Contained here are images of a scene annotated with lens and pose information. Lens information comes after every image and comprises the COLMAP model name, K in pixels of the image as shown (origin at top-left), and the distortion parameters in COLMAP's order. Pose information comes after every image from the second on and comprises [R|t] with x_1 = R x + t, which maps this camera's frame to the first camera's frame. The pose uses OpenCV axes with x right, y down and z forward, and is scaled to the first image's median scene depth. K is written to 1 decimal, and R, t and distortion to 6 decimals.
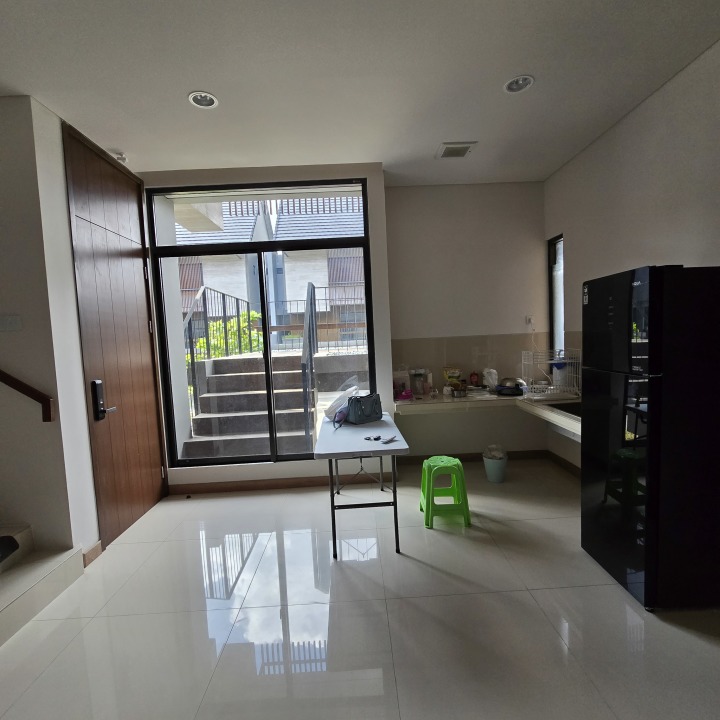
lens RADIAL K [[399.4, 0, 358.0], [0, 399.4, 358.3], [0, 0, 1]] dist [0.007685, -0.002274]
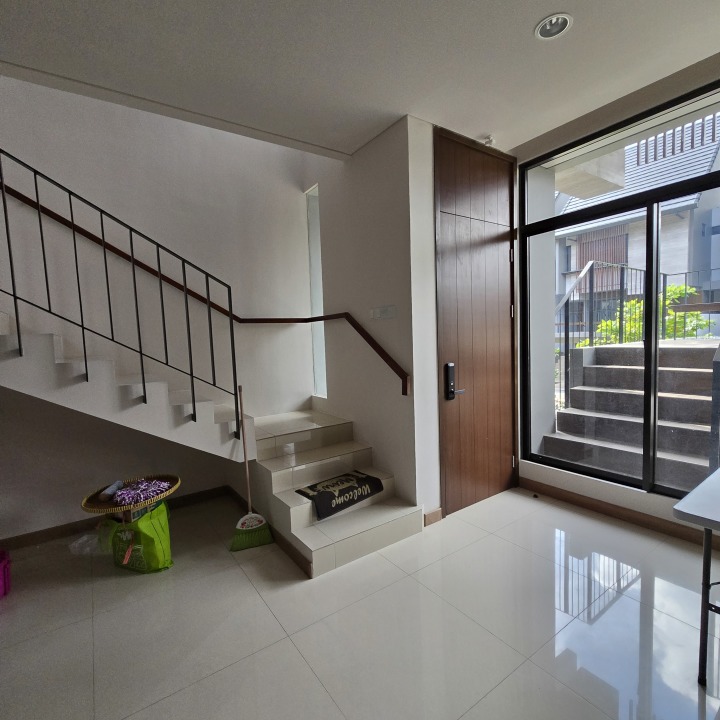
lens RADIAL K [[399.4, 0, 365.7], [0, 399.4, 366.0], [0, 0, 1]] dist [0.007685, -0.002274]
pose [[0.571729, 0.081728, -0.816362, 0.080090], [-0.030808, 0.996463, 0.078183, -0.011887], [0.819864, -0.019549, 0.572224, 0.151565]]
